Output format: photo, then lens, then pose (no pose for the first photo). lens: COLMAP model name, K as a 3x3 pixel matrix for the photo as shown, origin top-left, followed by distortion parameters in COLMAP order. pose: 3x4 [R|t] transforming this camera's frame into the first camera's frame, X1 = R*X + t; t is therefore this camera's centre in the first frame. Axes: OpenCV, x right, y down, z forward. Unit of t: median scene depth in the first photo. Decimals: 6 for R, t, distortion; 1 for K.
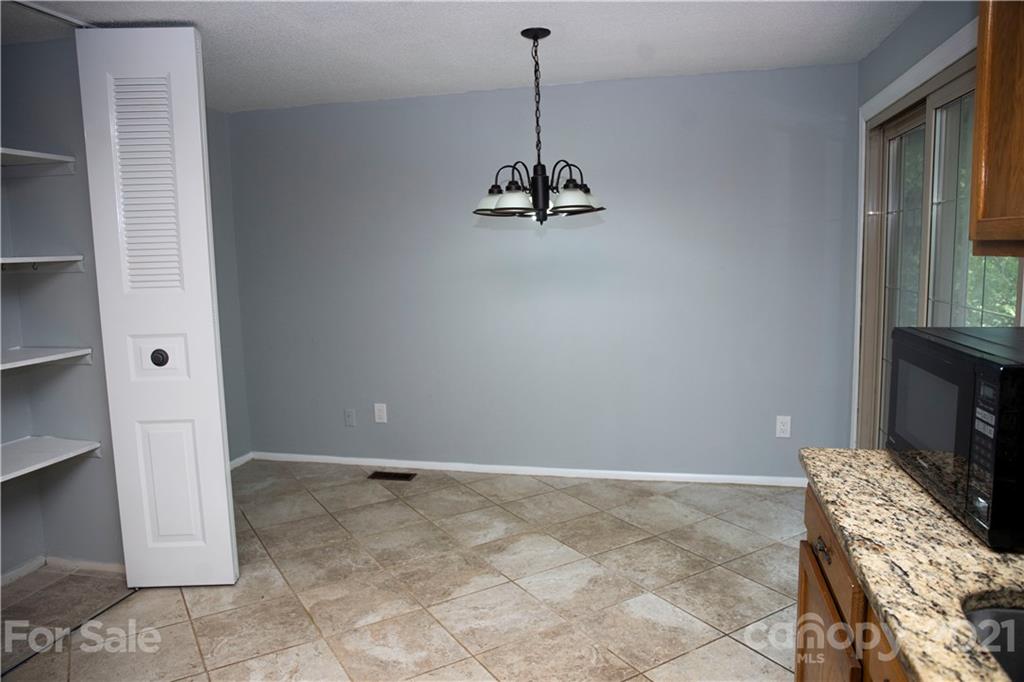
lens RADIAL K [[722.6, 0, 512.0], [0, 722.6, 341.0], [0, 0, 1]] dist [-0.105389, 0.083110]
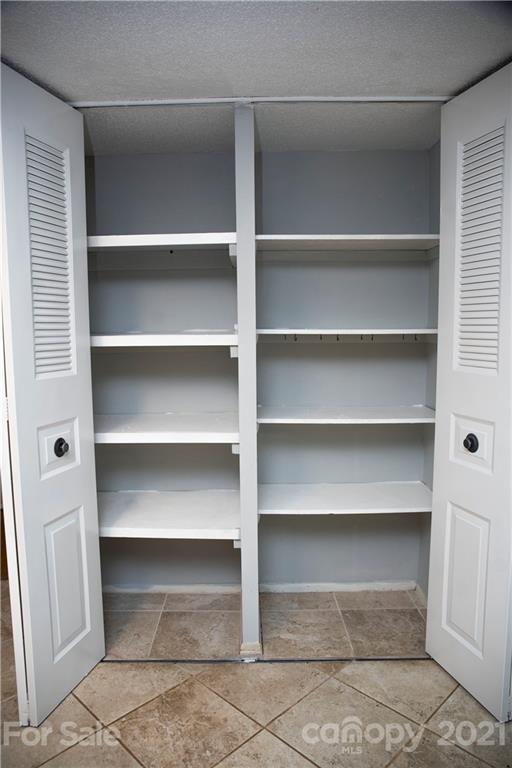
lens RADIAL K [[541.9, 0, 256.0], [0, 541.9, 384.0], [0, 0, 1]] dist [-0.105389, 0.083110]
pose [[0.218285, 0.130346, -0.967141, 0.099622], [-0.125213, 0.986589, 0.104706, -0.089022], [0.967819, 0.098243, 0.231678, 0.559868]]
